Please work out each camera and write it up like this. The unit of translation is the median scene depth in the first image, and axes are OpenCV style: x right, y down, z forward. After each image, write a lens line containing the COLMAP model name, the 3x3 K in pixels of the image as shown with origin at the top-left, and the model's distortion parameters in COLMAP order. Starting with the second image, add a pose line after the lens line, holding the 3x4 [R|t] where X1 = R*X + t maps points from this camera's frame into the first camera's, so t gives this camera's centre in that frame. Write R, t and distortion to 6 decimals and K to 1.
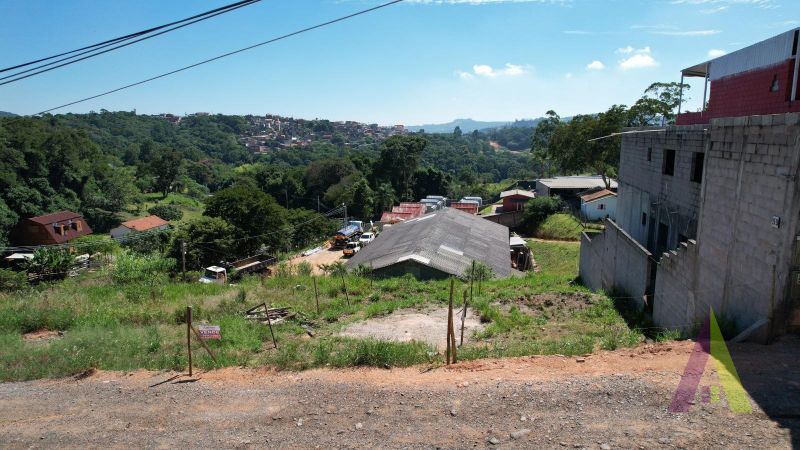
lens RADIAL K [[516.0, 0, 402.5], [0, 516.0, 221.5], [0, 0, 1]] dist [-0.059404, 0.041517]
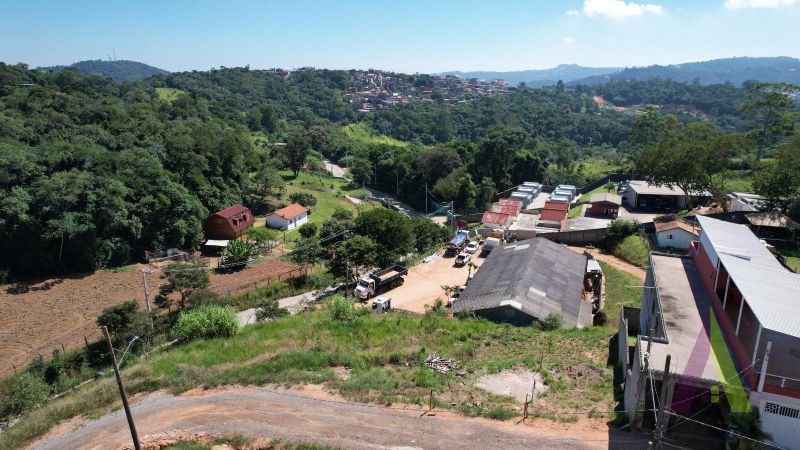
lens RADIAL K [[516.0, 0, 400.5], [0, 516.0, 223.3], [0, 0, 1]] dist [-0.059404, 0.041517]
pose [[0.982280, 0.050429, -0.180506, -0.017547], [-0.030908, 0.993520, 0.109370, -0.149537], [0.184852, -0.101853, 0.977474, -0.244142]]
